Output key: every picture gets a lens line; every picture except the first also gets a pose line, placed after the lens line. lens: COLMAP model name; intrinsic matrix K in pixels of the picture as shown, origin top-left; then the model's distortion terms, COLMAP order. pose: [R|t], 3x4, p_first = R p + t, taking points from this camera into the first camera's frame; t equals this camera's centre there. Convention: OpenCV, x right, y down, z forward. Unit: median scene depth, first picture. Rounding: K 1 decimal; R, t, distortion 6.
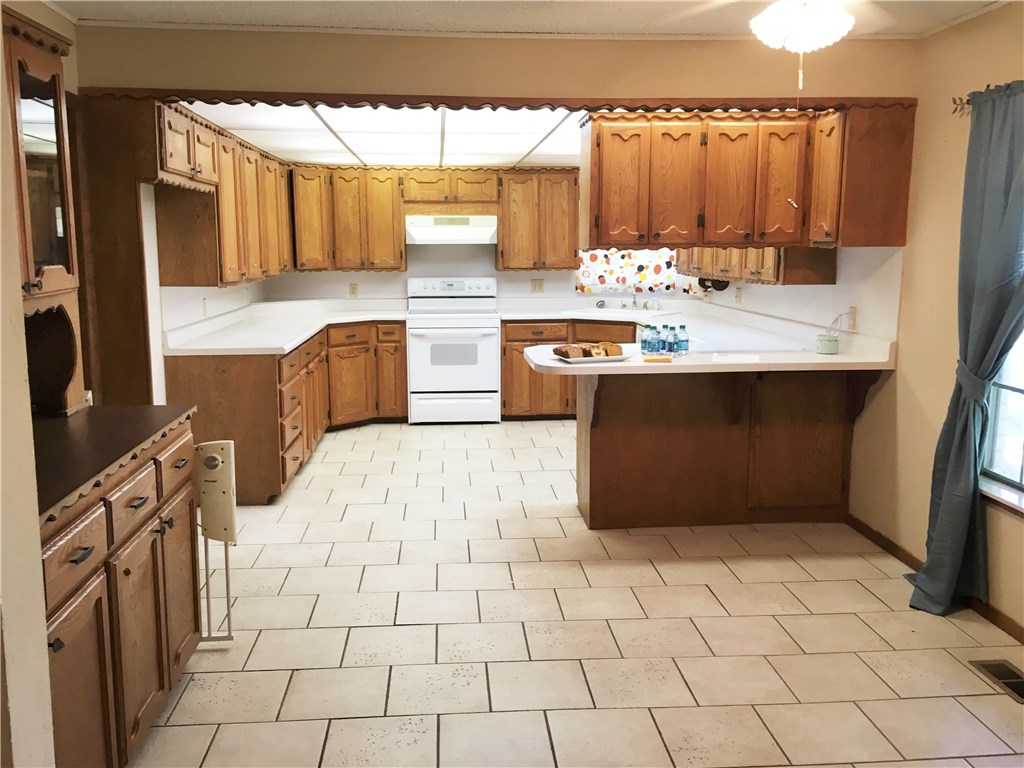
lens RADIAL K [[872.1, 0, 512.8], [0, 872.1, 383.1], [0, 0, 1]] dist [0.054944, -0.090169]
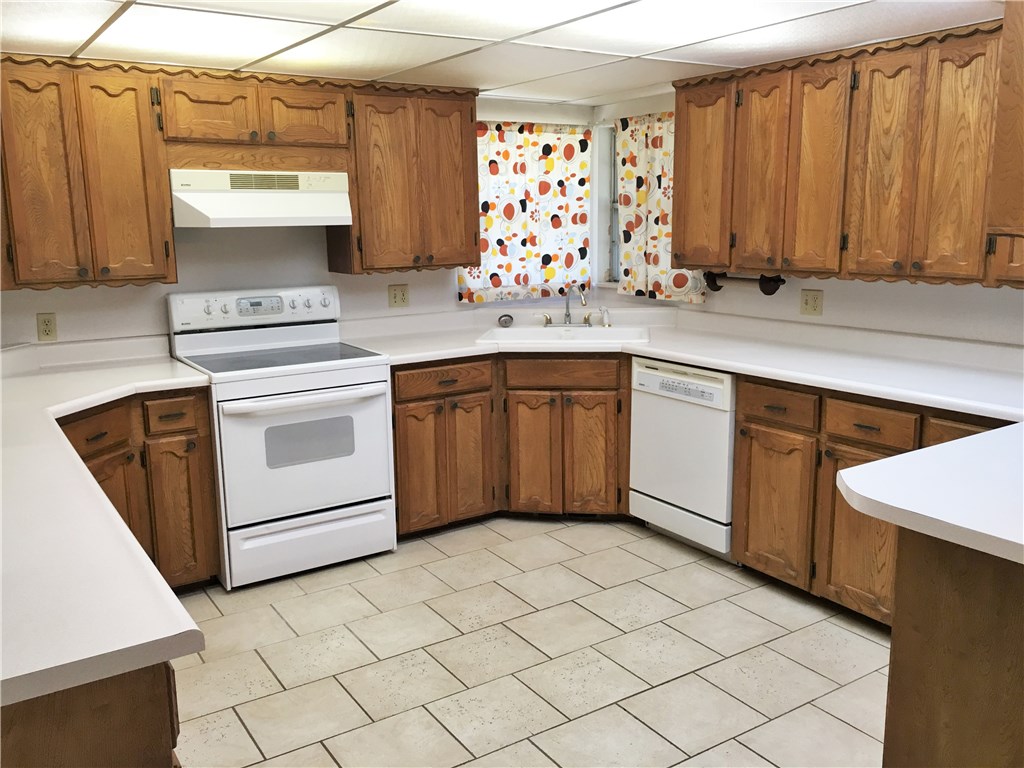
lens RADIAL K [[872.1, 0, 511.2], [0, 872.1, 381.0], [0, 0, 1]] dist [0.054944, -0.090169]
pose [[0.869853, -0.101953, 0.482660, -0.204941], [0.089424, 0.994789, 0.048970, -0.080941], [-0.485138, 0.000564, 0.874438, 0.478479]]
